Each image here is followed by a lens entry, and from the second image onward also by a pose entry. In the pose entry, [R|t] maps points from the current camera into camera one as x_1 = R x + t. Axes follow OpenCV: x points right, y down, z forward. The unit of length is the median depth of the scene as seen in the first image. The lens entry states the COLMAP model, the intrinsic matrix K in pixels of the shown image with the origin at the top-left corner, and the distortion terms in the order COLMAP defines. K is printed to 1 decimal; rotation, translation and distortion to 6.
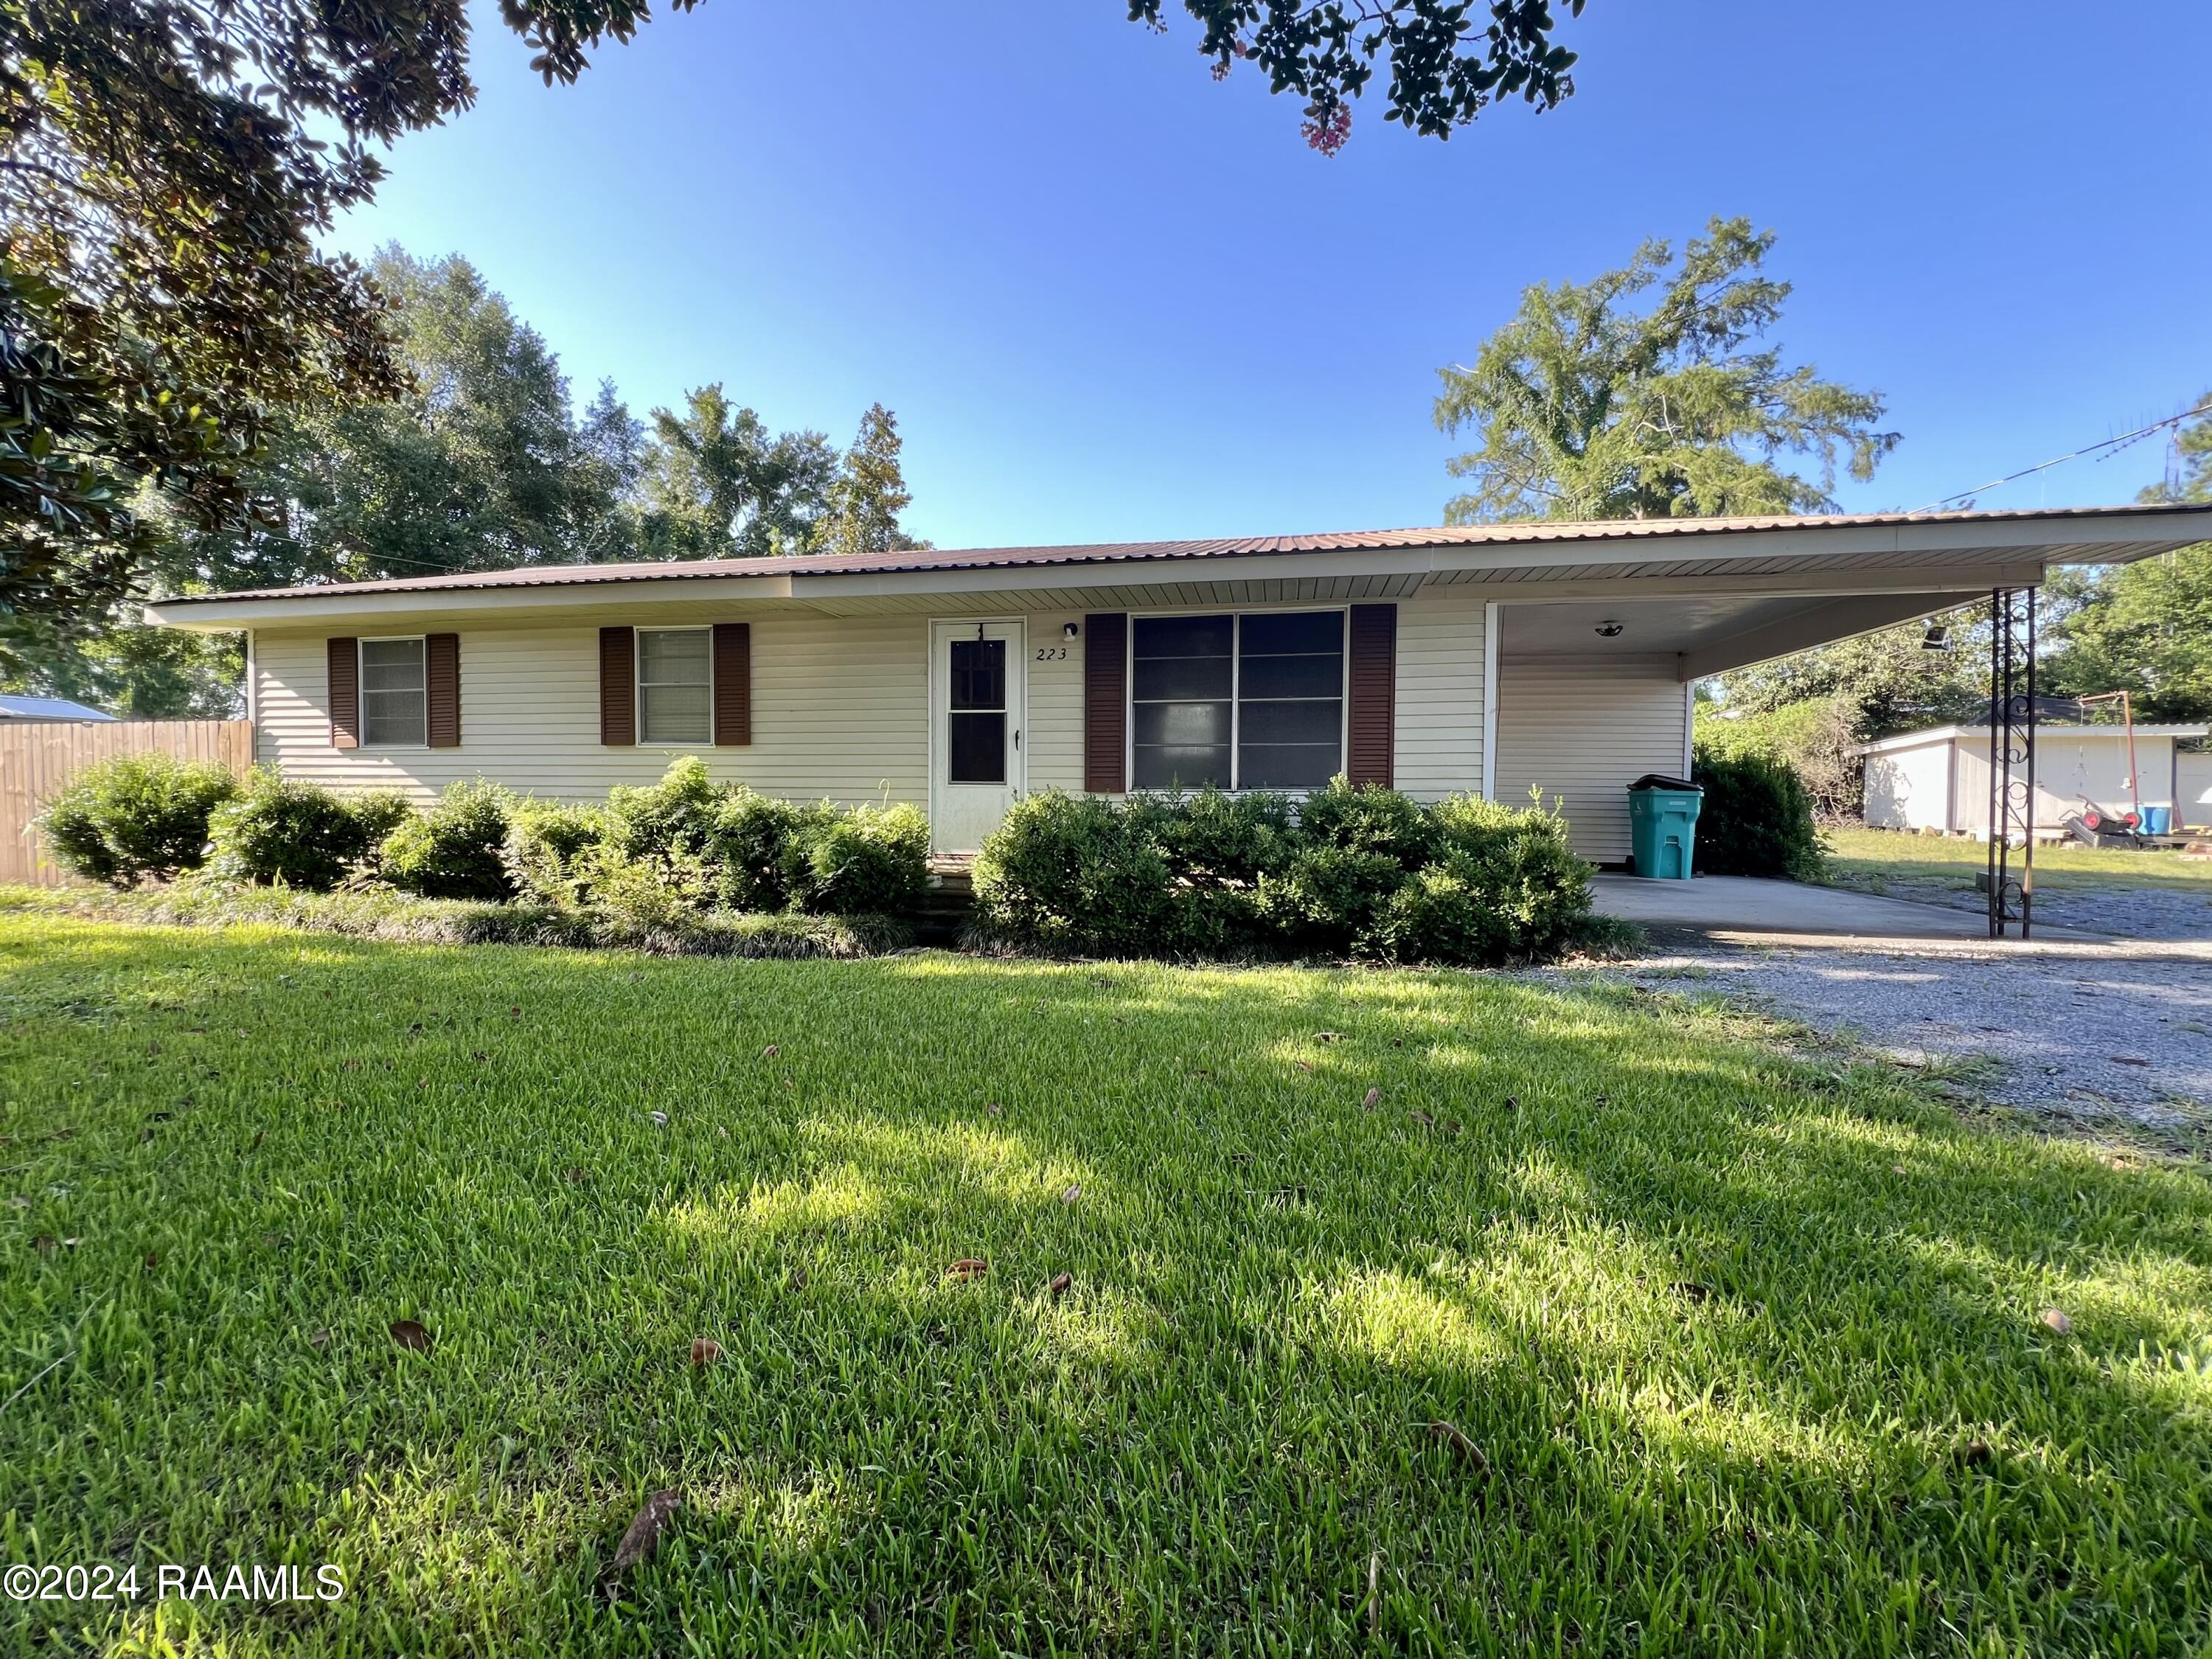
lens RADIAL K [[934.6, 0, 1107.1], [0, 934.6, 833.9], [0, 0, 1]] dist [0.000421, 0.000175]
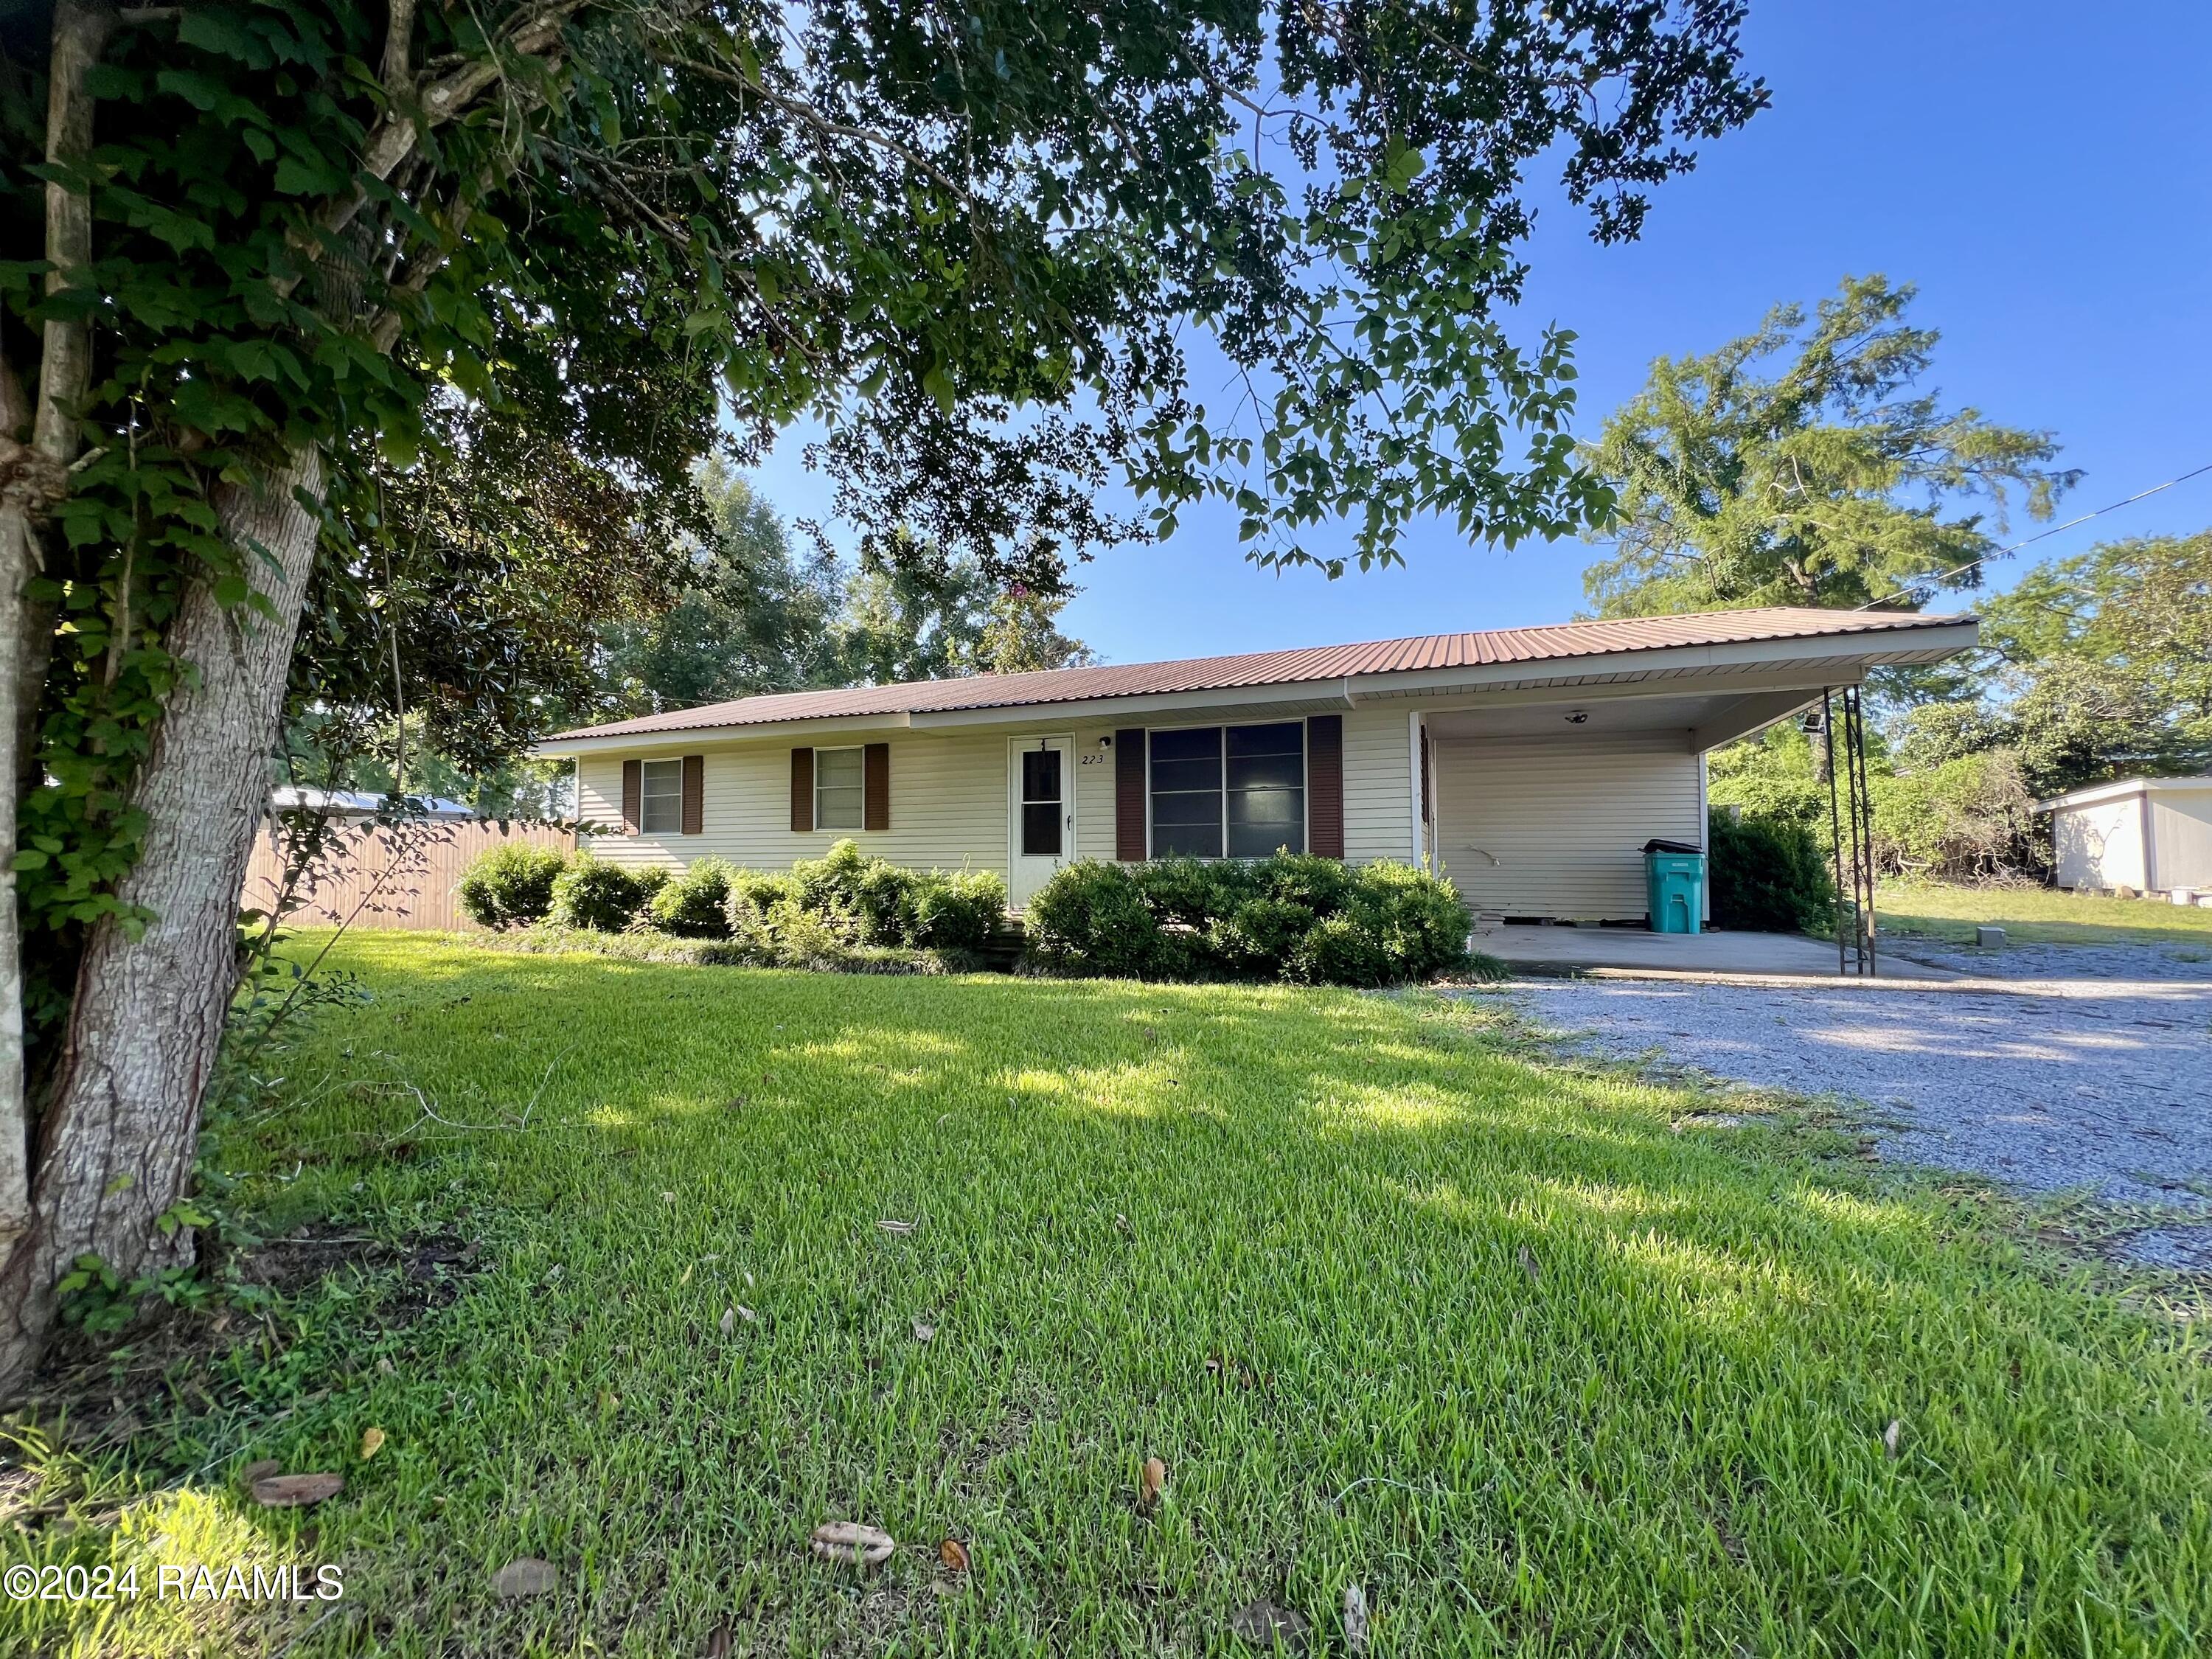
lens RADIAL K [[934.6, 0, 1107.1], [0, 934.6, 833.9], [0, 0, 1]] dist [0.000421, 0.000175]
pose [[0.980047, -0.016120, -0.198112, 0.221458], [0.001958, 0.997441, -0.071474, 0.012016], [0.198757, 0.069660, 0.977570, -0.306342]]
